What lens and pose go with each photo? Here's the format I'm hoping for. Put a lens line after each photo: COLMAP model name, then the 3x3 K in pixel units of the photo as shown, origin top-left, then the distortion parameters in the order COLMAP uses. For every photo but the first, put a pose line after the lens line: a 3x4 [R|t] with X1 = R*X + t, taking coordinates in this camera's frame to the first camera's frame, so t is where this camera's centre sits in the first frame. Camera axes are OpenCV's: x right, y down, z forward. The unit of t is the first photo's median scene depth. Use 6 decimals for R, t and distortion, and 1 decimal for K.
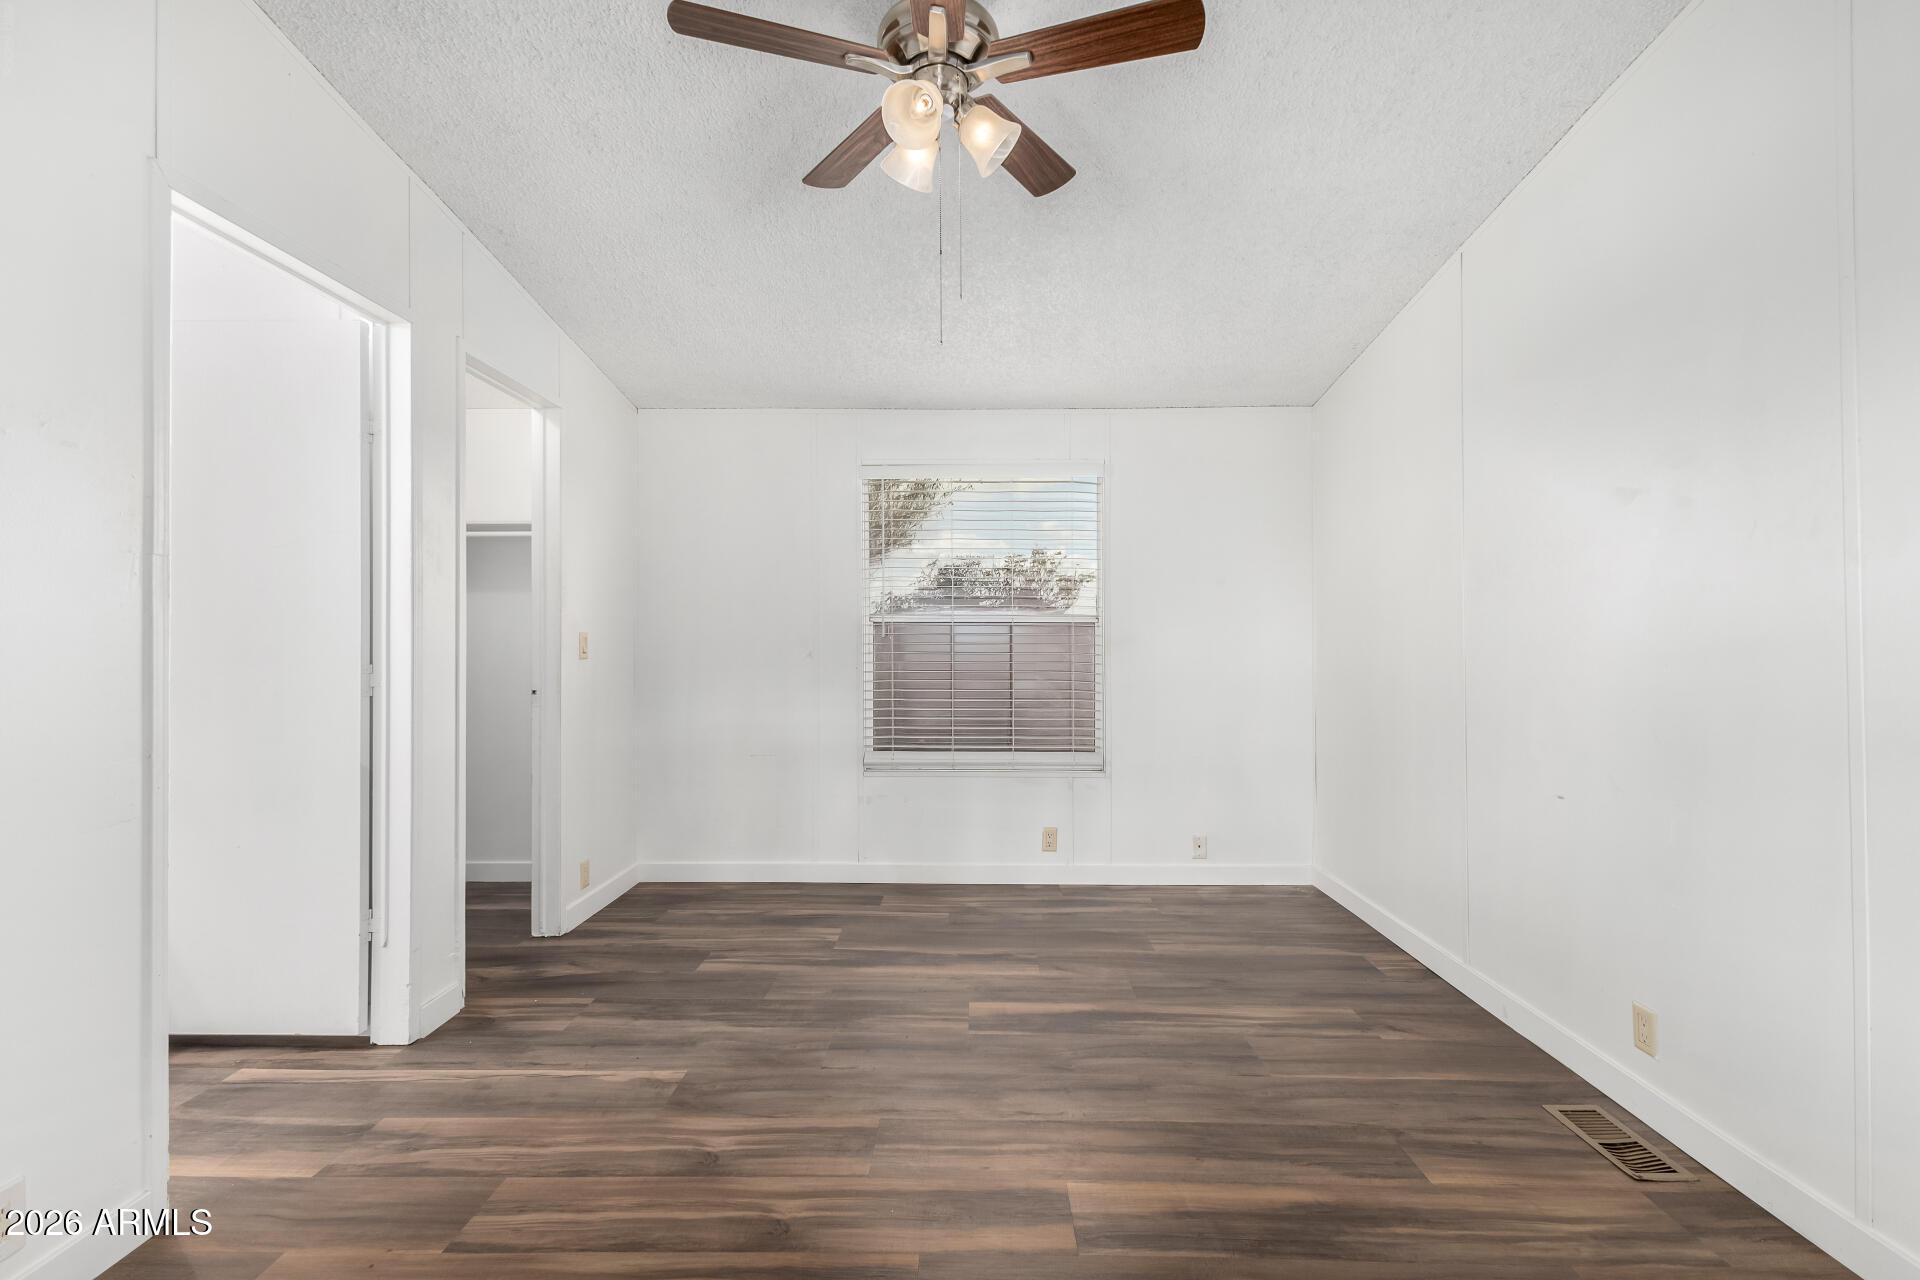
lens RADIAL K [[815.5, 0, 960.0], [0, 815.5, 640.0], [0, 0, 1]] dist [0.004138, -0.000046]
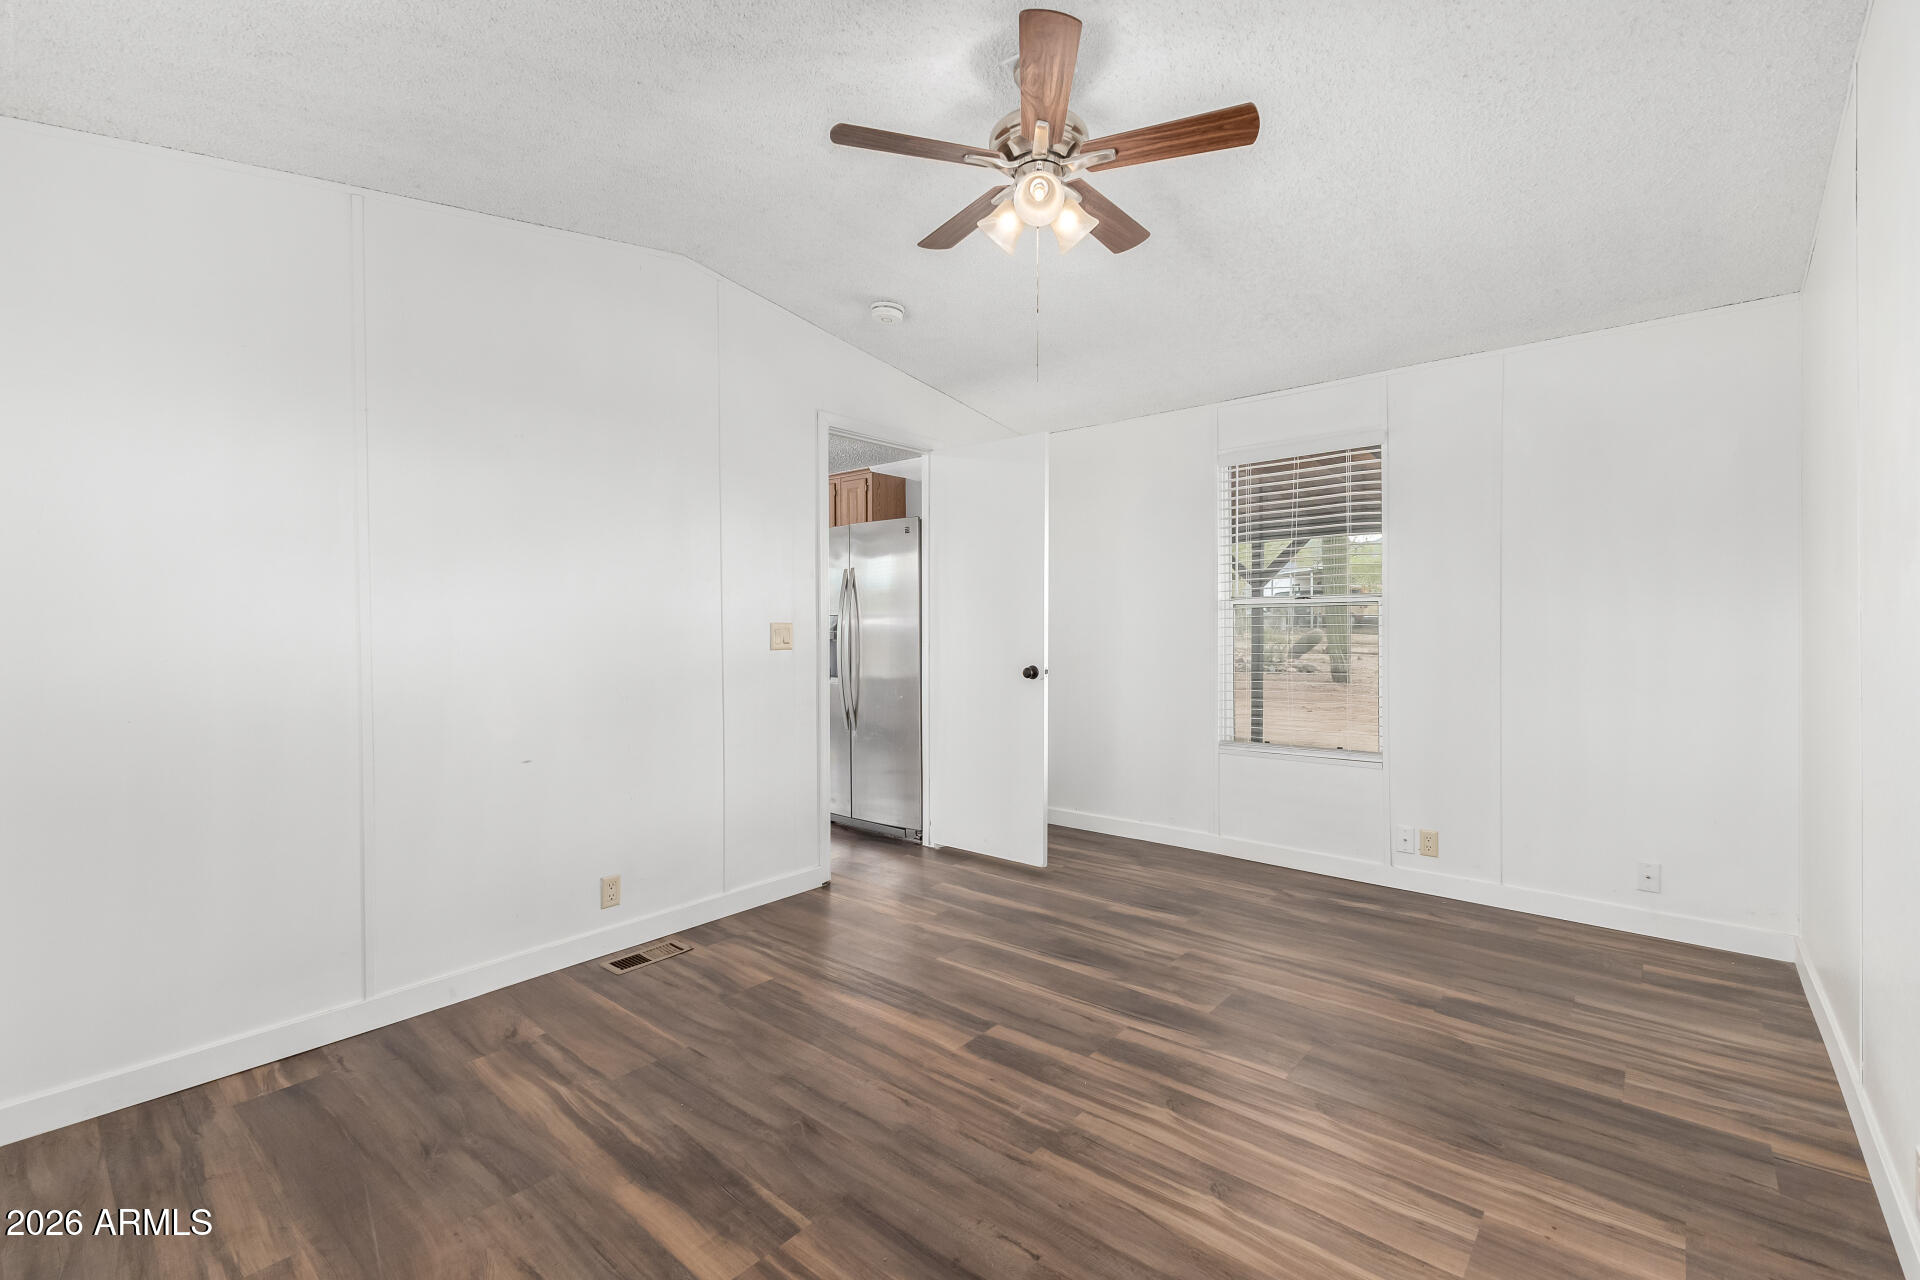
lens RADIAL K [[829.0, 0, 963.1], [0, 829.0, 632.7], [0, 0, 1]] dist [0.009526, -0.000639]
pose [[-0.772921, 0.007607, 0.634456, -0.452524], [0.010821, 0.999941, 0.001194, 0.004666], [-0.634409, 0.007788, -0.772958, 1.263267]]
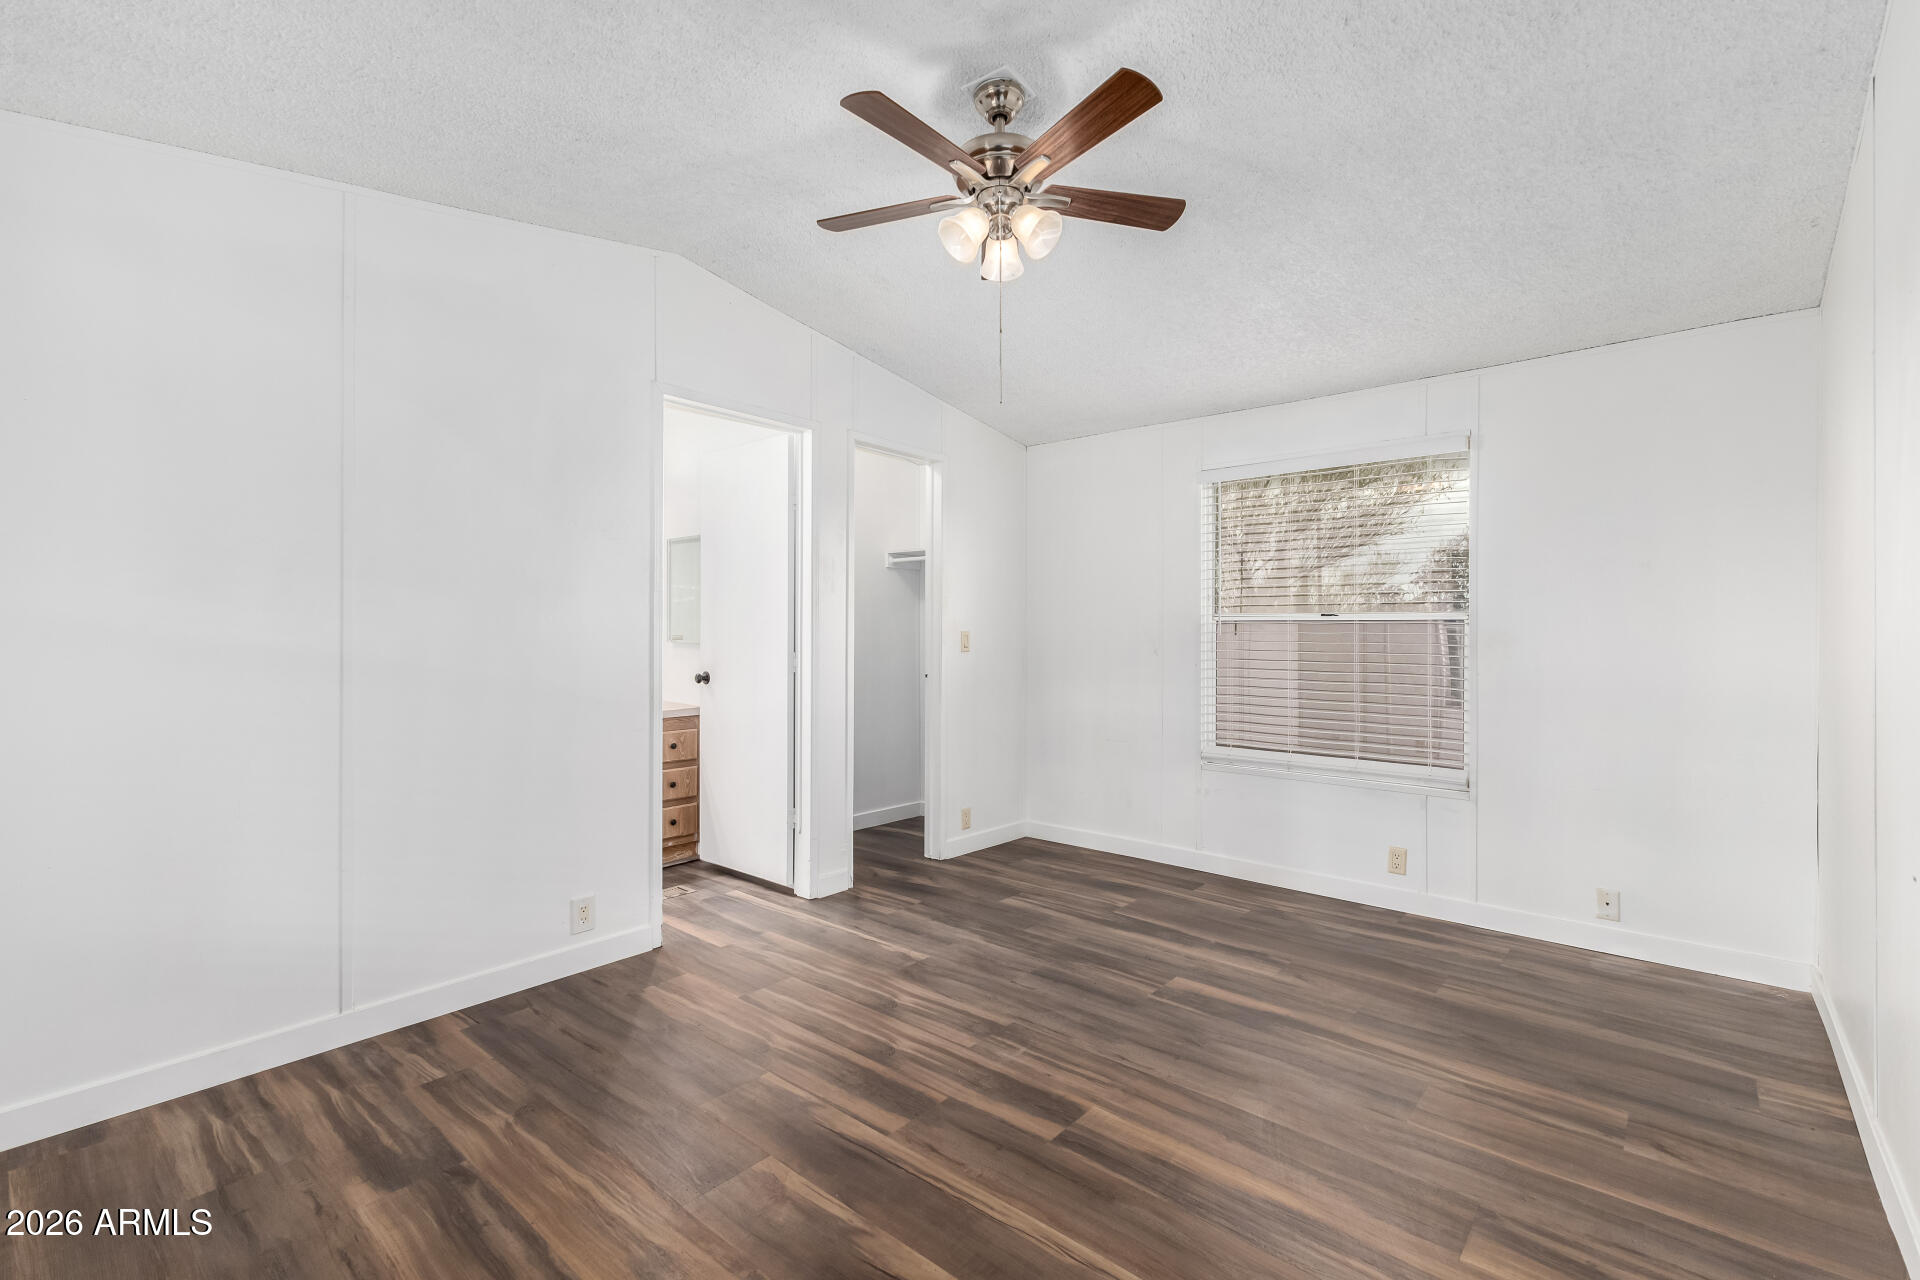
lens RADIAL K [[829.0, 0, 963.1], [0, 829.0, 632.7], [0, 0, 1]] dist [0.009526, -0.000639]
pose [[0.773144, 0.001429, -0.634229, 0.464177], [-0.005283, 0.999977, -0.004188, -0.001508], [0.634208, 0.006589, 0.773134, -0.022870]]
